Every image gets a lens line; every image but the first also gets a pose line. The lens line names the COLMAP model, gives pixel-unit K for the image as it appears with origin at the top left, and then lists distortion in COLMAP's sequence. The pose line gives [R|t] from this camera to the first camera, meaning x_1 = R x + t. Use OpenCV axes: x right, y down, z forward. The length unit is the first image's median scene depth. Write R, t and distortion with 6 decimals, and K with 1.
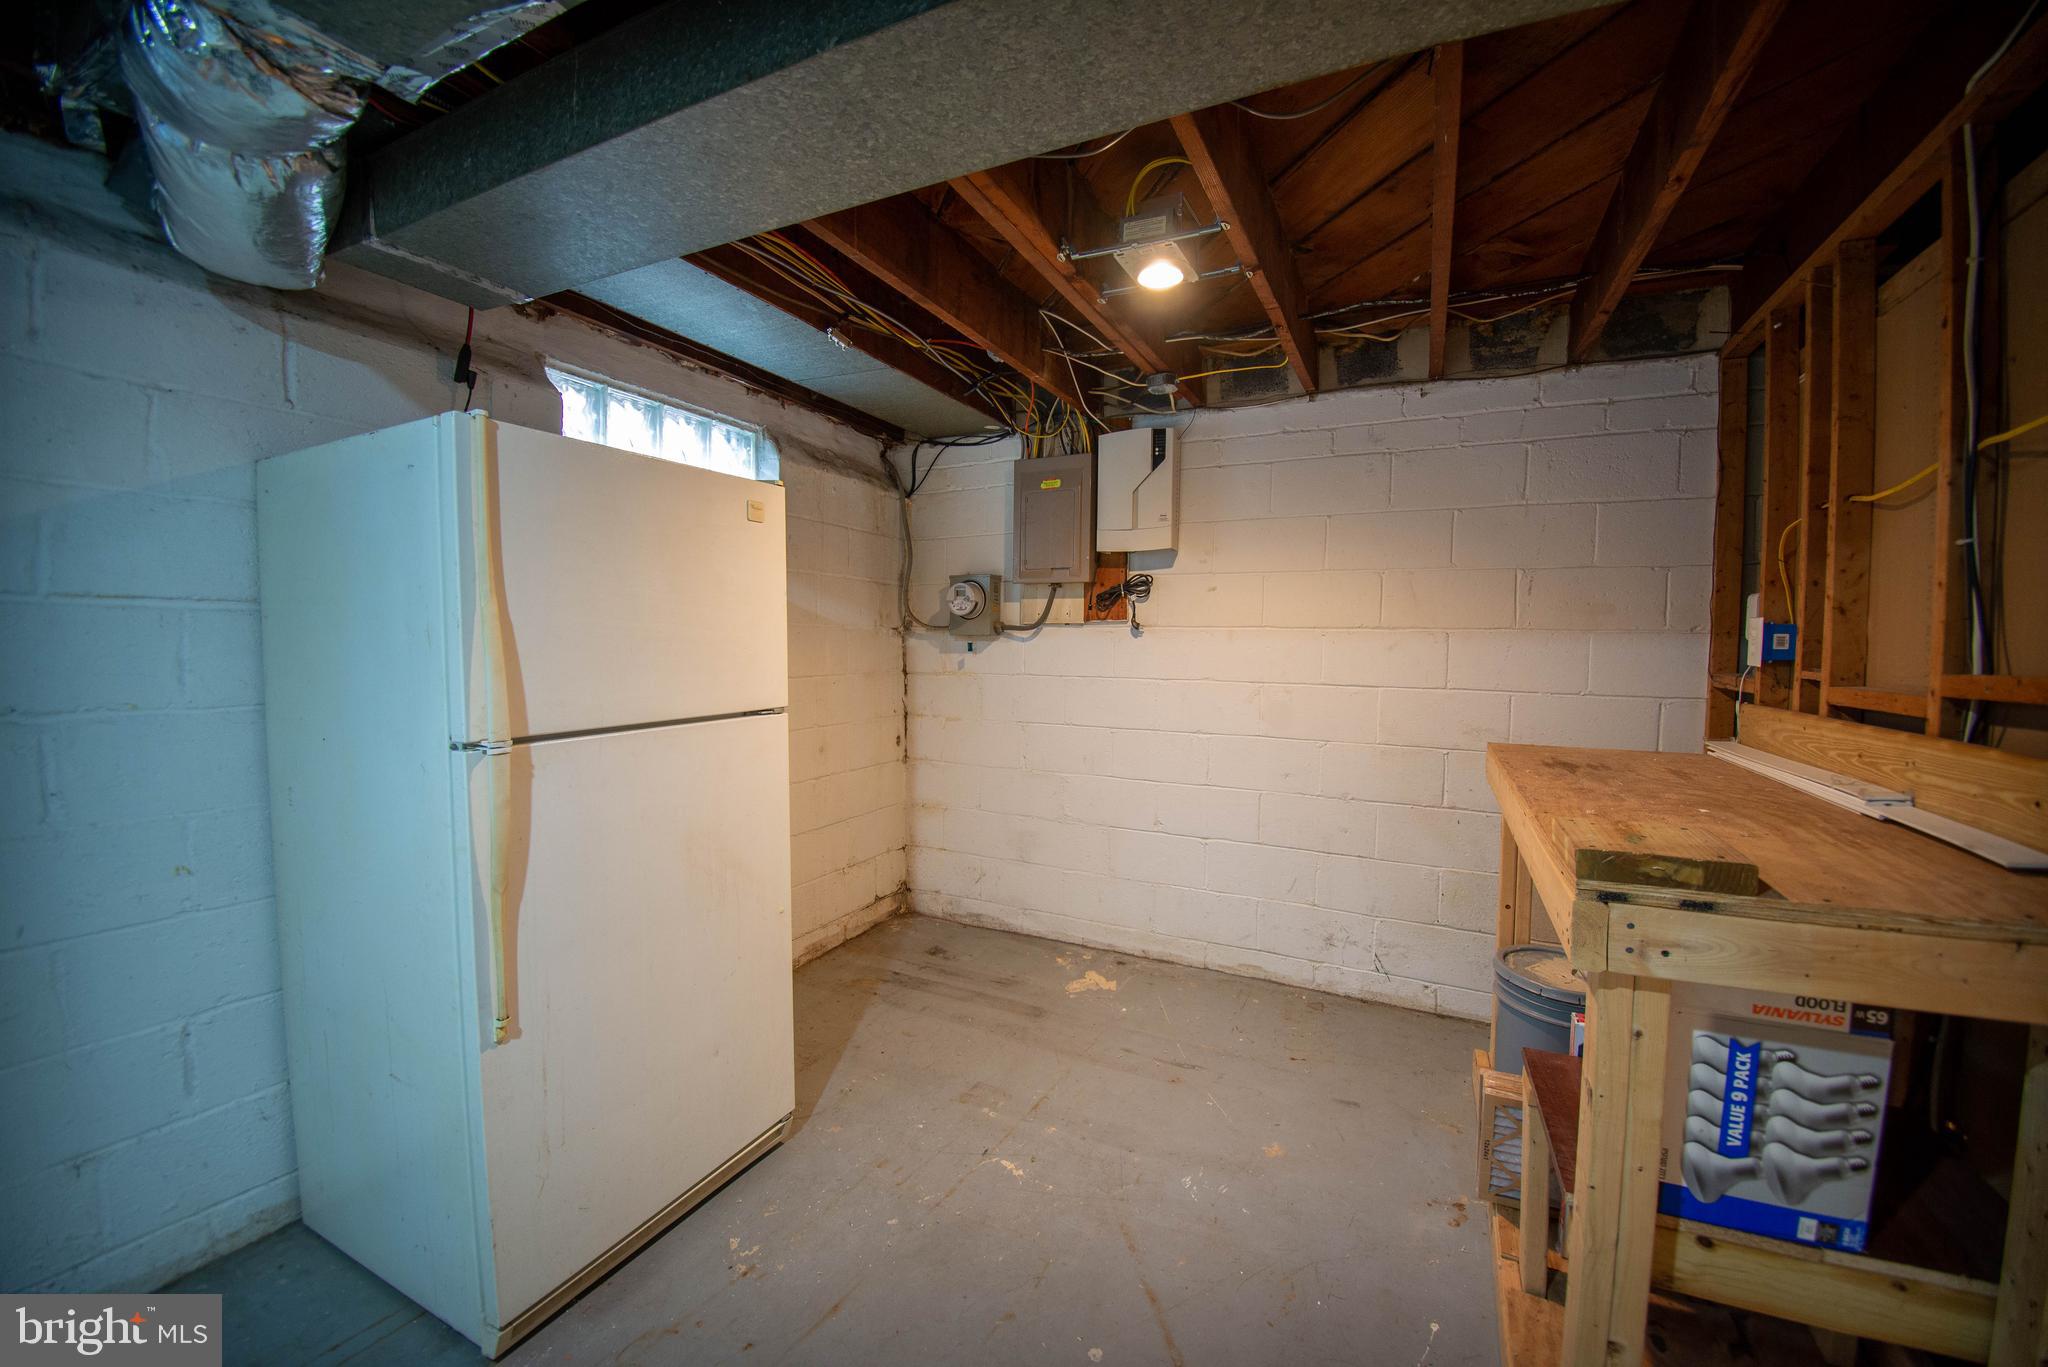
lens RADIAL K [[791.9, 0, 1033.2], [0, 791.9, 679.6], [0, 0, 1]] dist [0.010697, -0.021998]
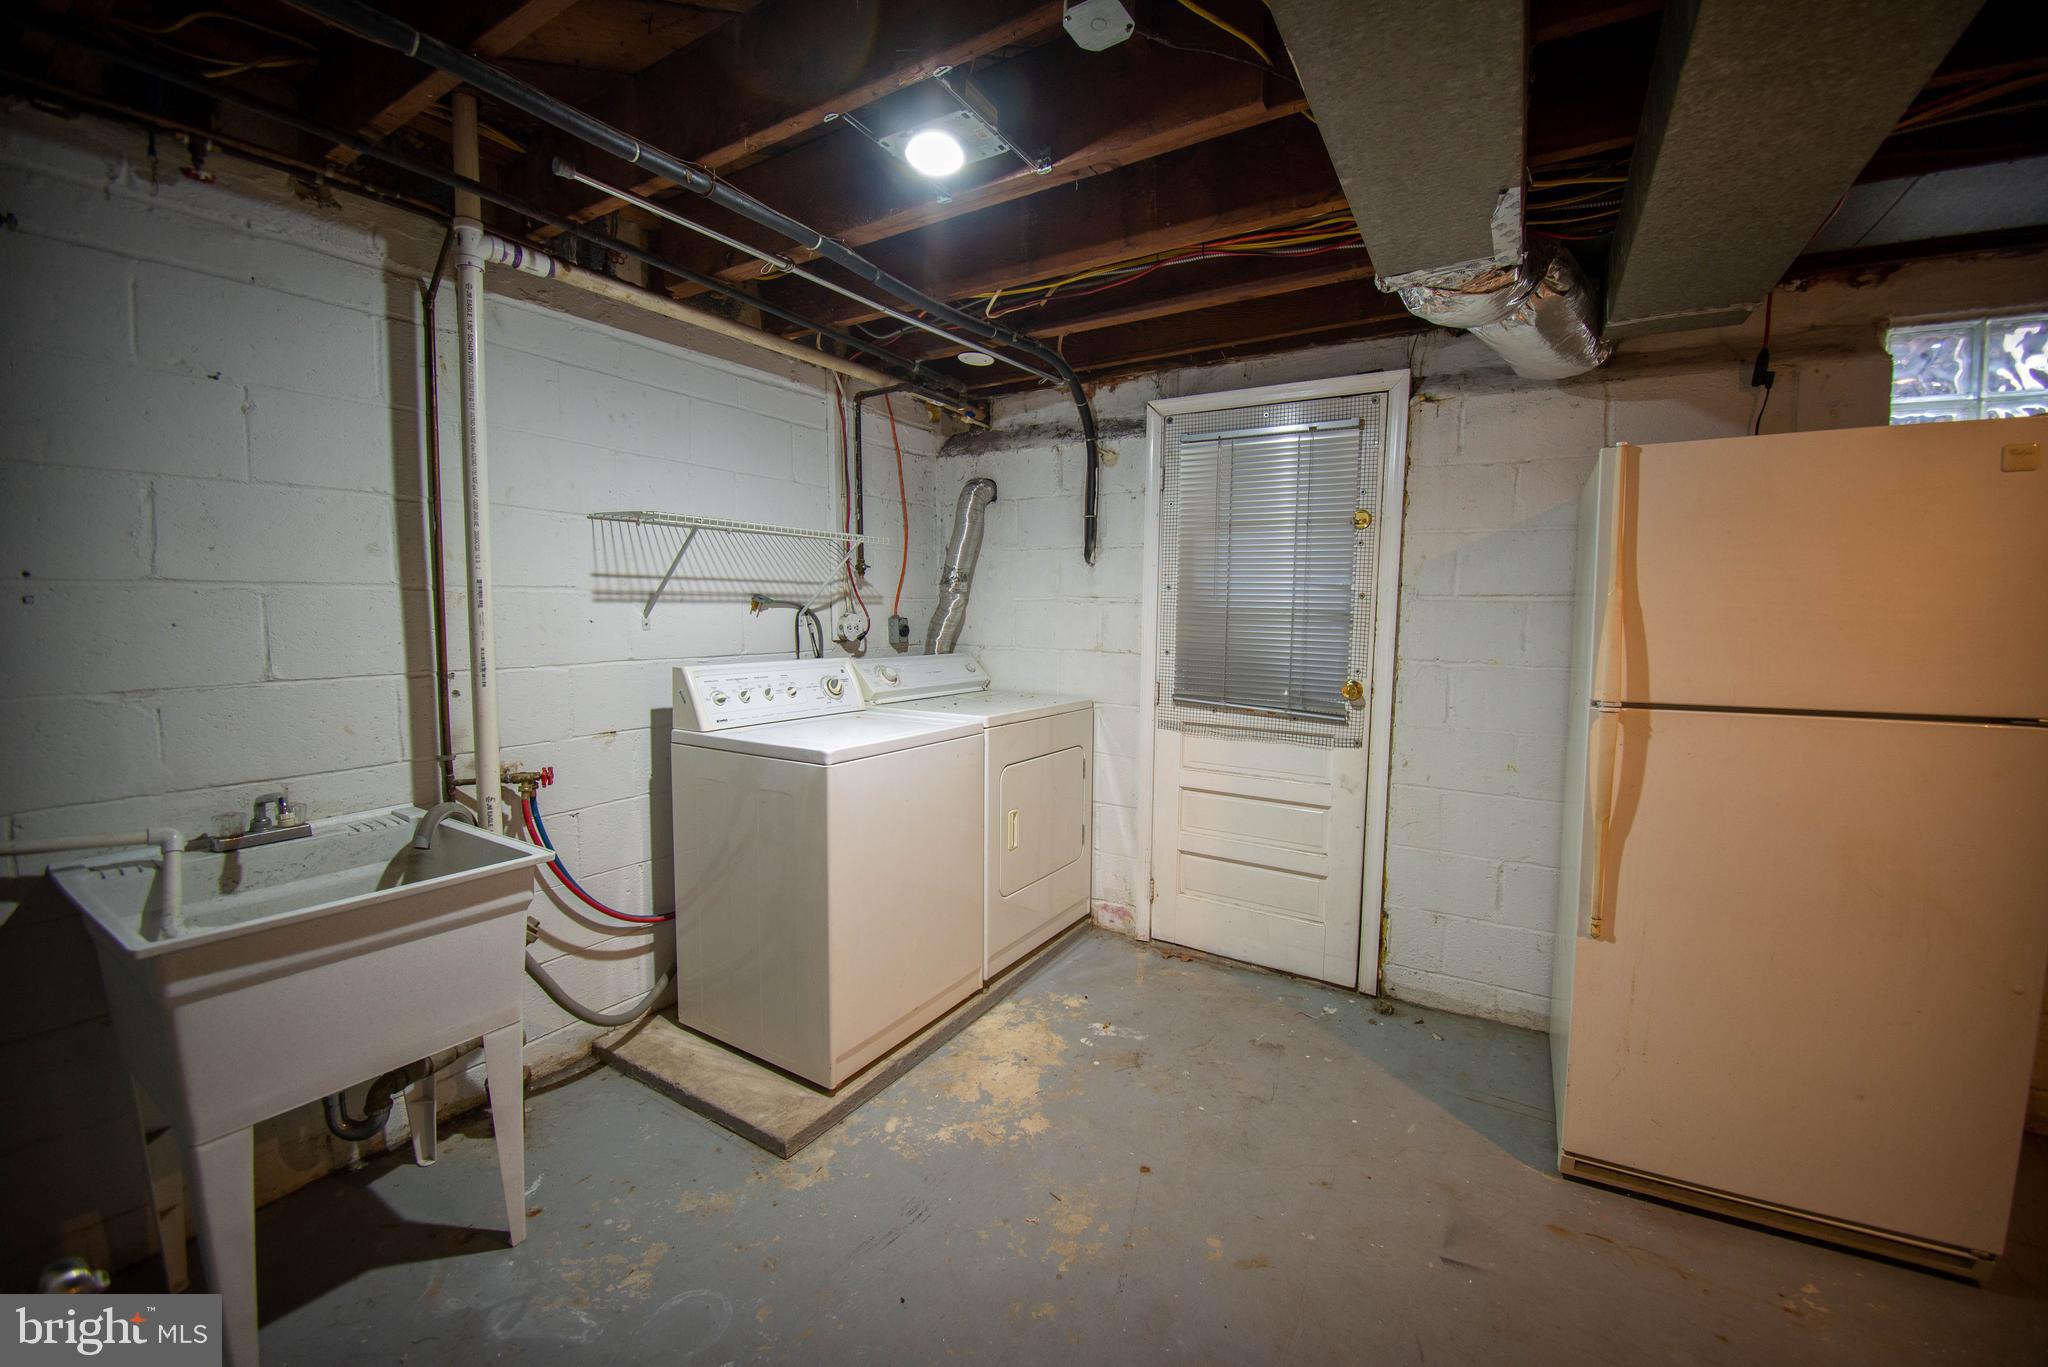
lens RADIAL K [[791.9, 0, 1033.2], [0, 791.9, 679.6], [0, 0, 1]] dist [0.010697, -0.021998]
pose [[-0.092019, 0.072445, -0.993118, 0.547442], [-0.052724, 0.995596, 0.077511, -0.006482], [0.994360, 0.059493, -0.087794, 0.153669]]
